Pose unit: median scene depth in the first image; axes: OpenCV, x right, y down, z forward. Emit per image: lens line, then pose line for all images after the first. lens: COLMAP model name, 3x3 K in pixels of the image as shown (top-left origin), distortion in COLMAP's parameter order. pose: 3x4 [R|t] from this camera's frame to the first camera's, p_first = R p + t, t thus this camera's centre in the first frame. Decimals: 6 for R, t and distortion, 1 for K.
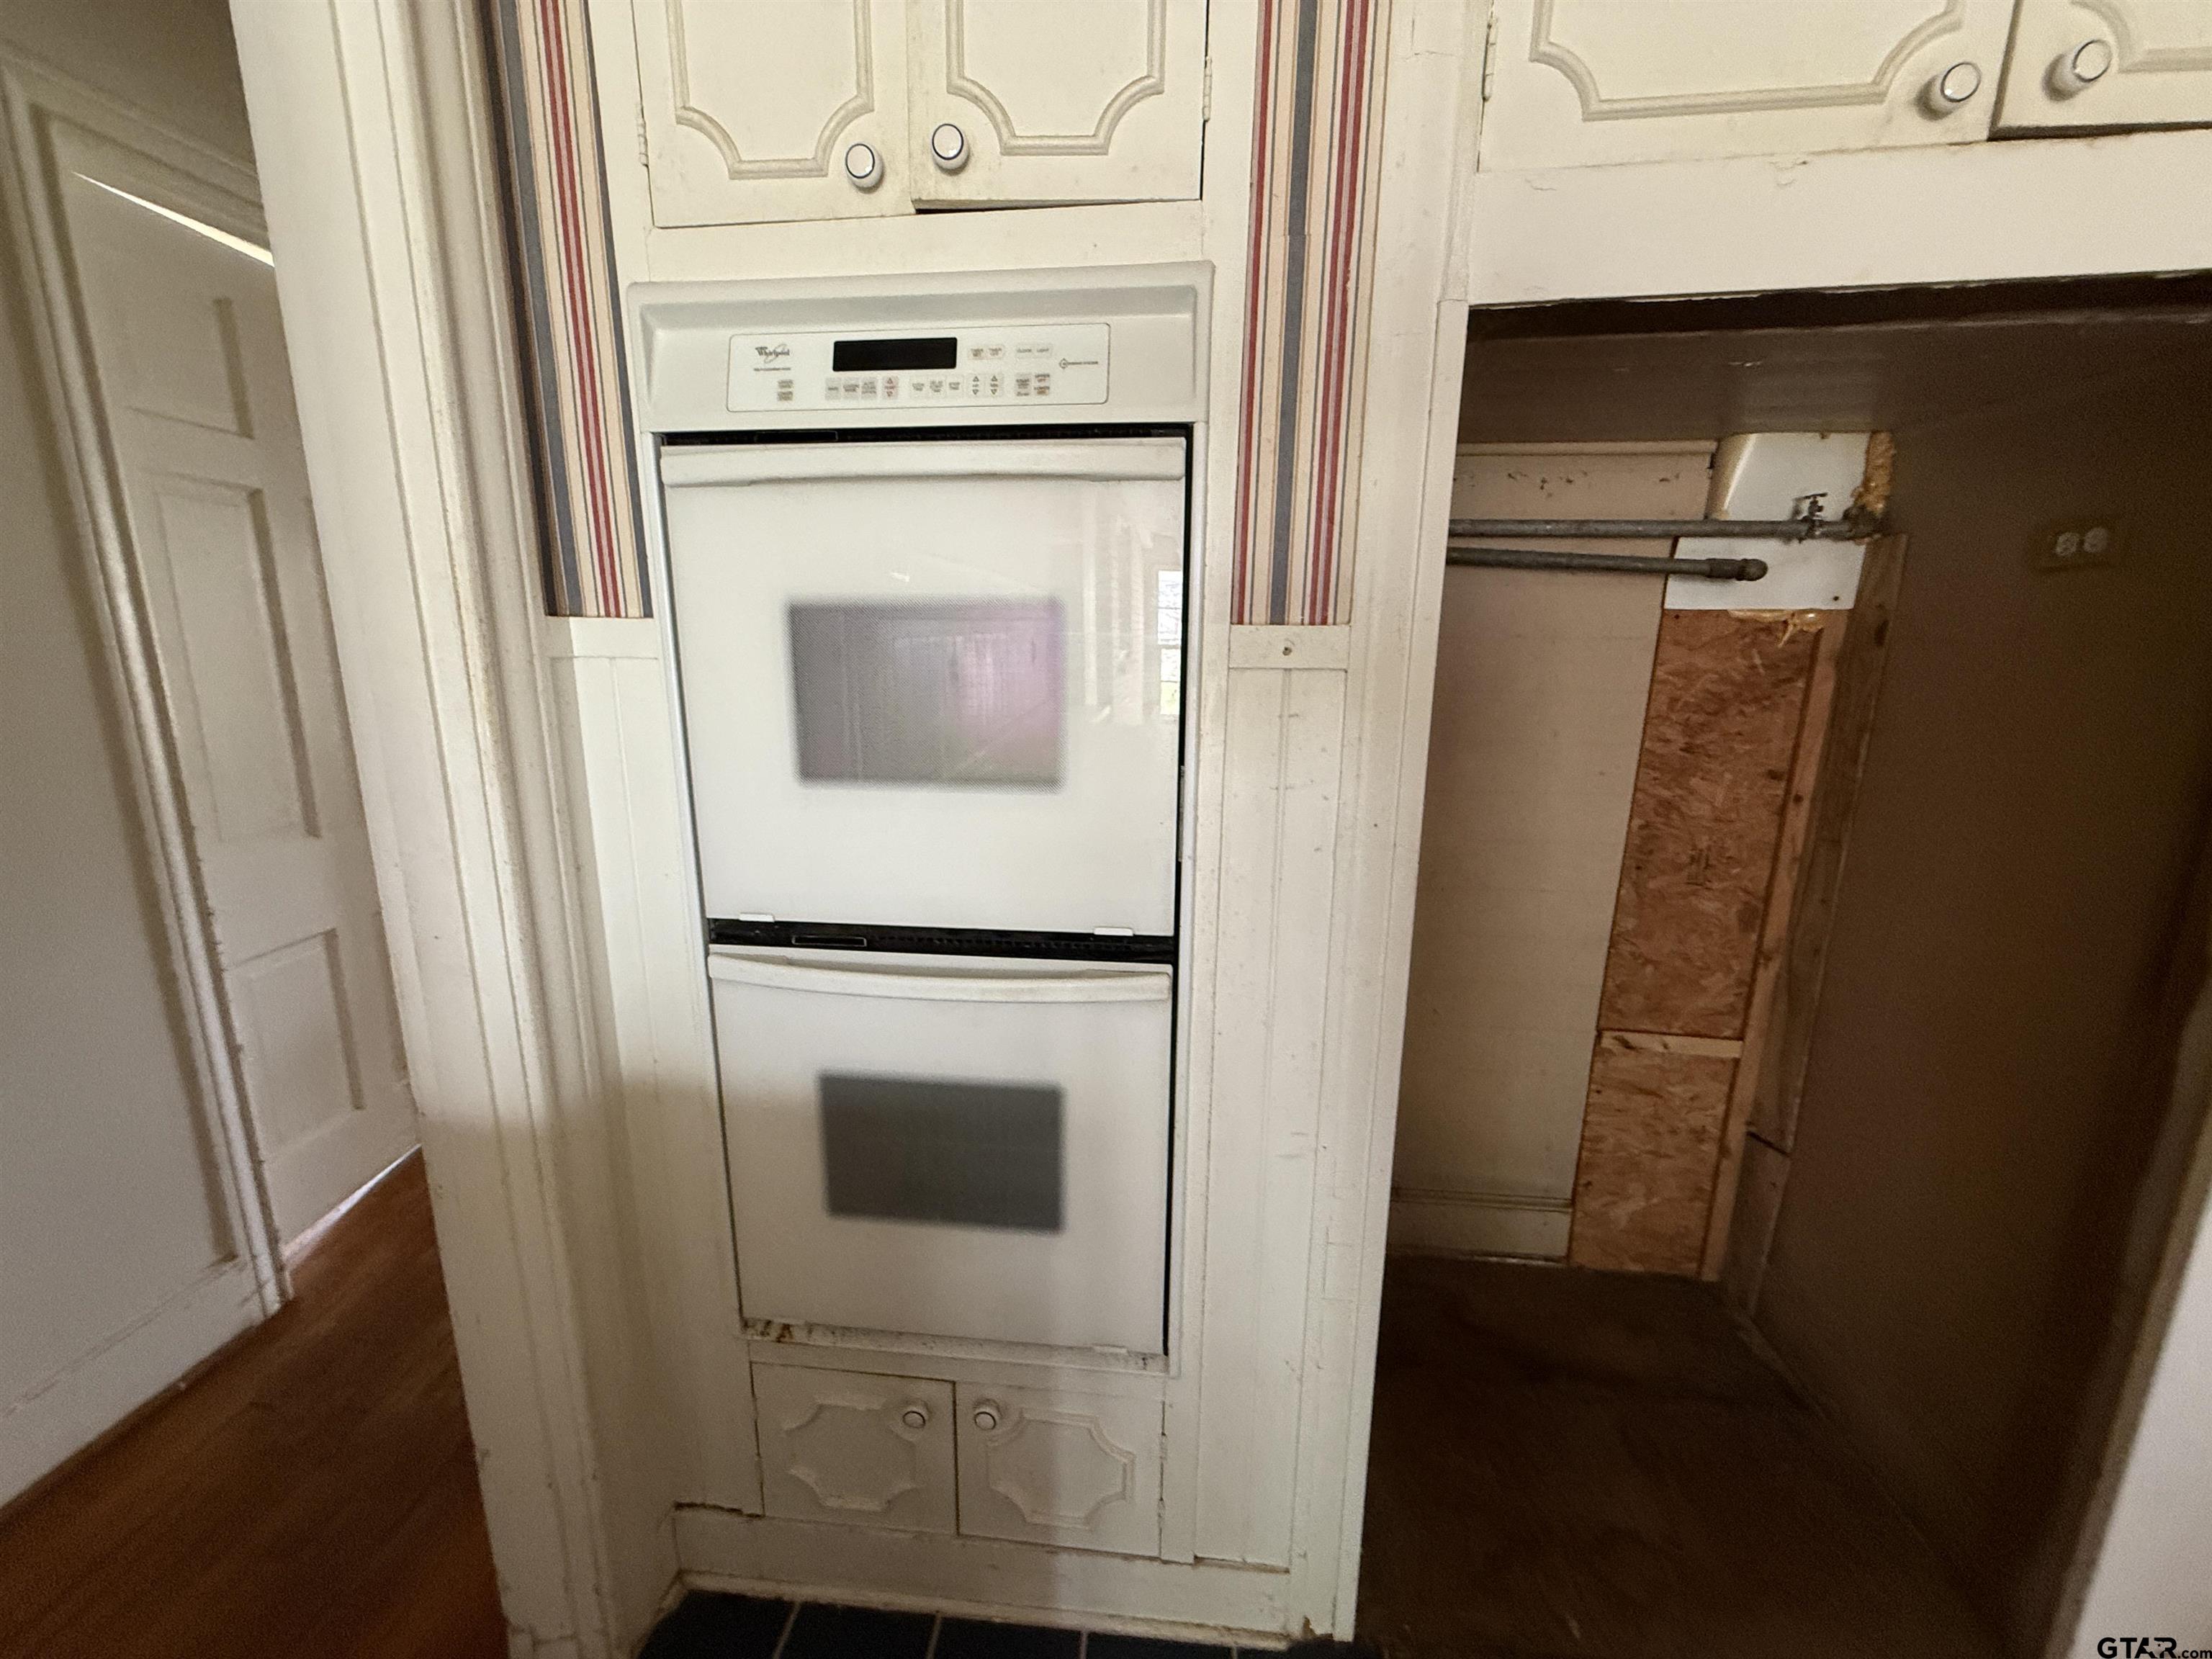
lens RADIAL K [[881.0, 0, 1110.3], [0, 881.0, 823.3], [0, 0, 1]] dist [-0.000634, 0.000435]
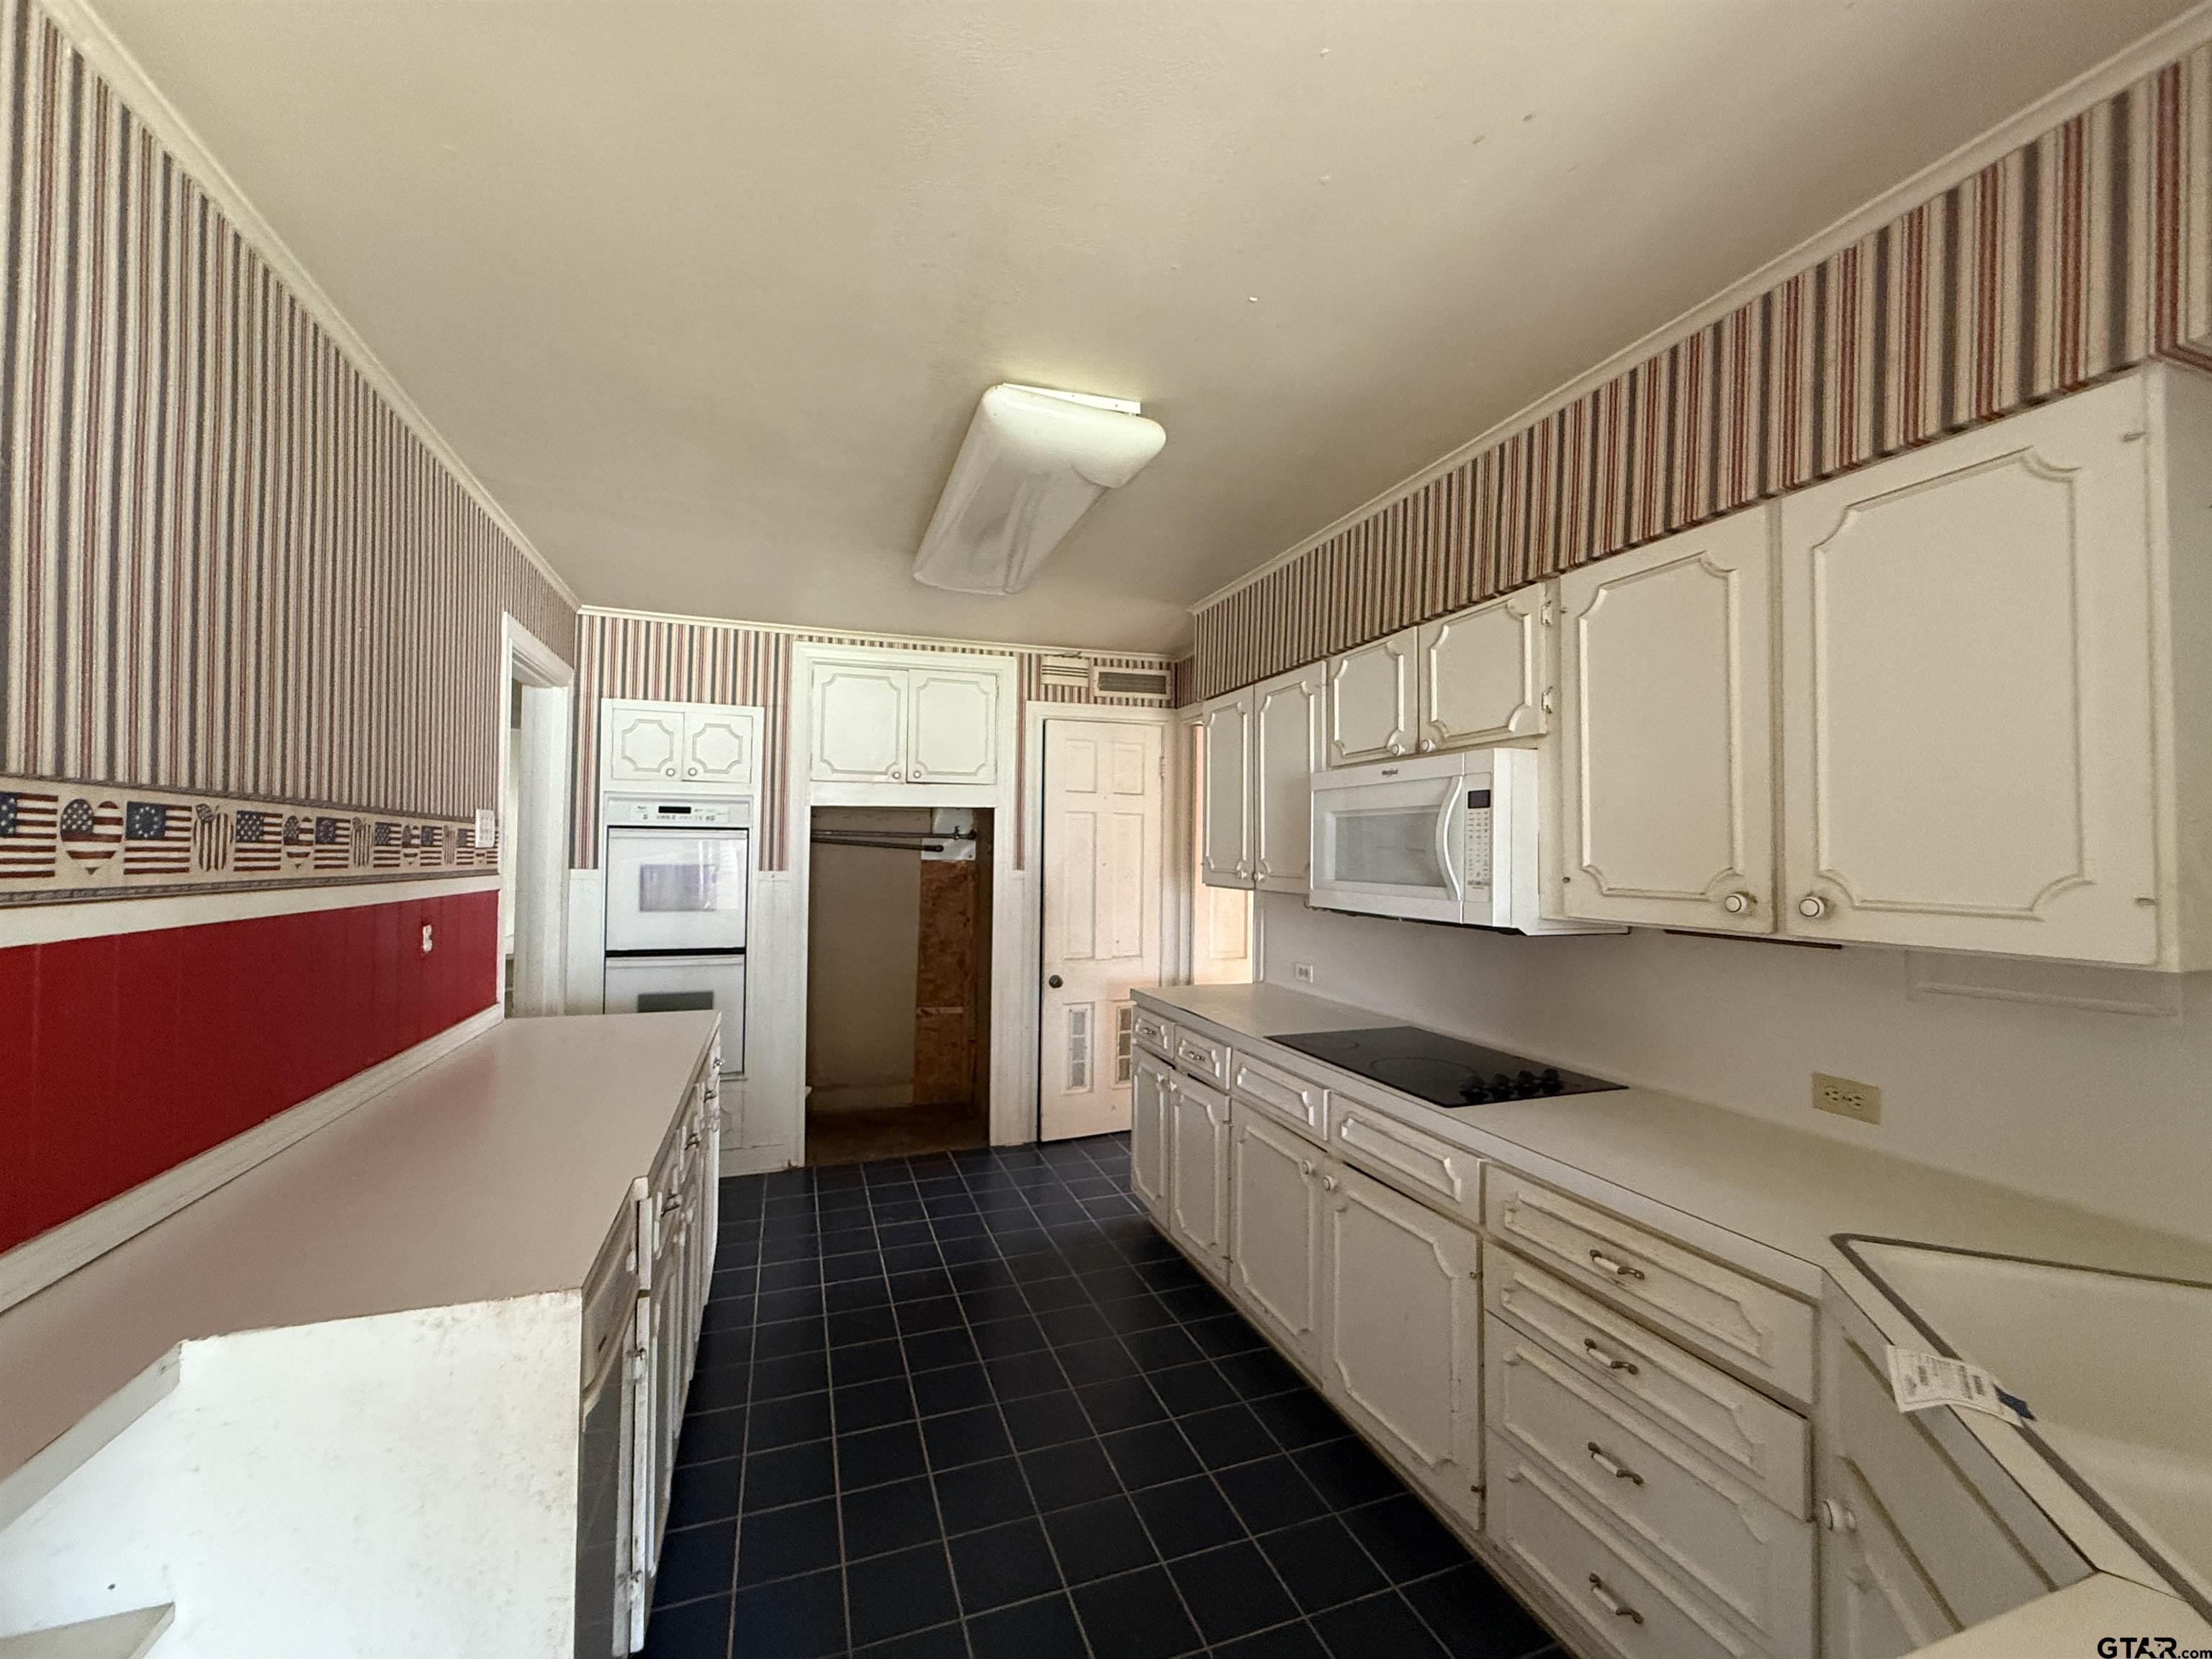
lens RADIAL K [[881.0, 0, 1110.7], [0, 881.0, 836.1], [0, 0, 1]] dist [-0.000634, 0.000435]
pose [[0.905232, 0.010488, 0.424788, -0.122037], [0.083871, 0.975618, -0.202818, 0.557387], [-0.416558, 0.219225, 0.882281, -3.152027]]
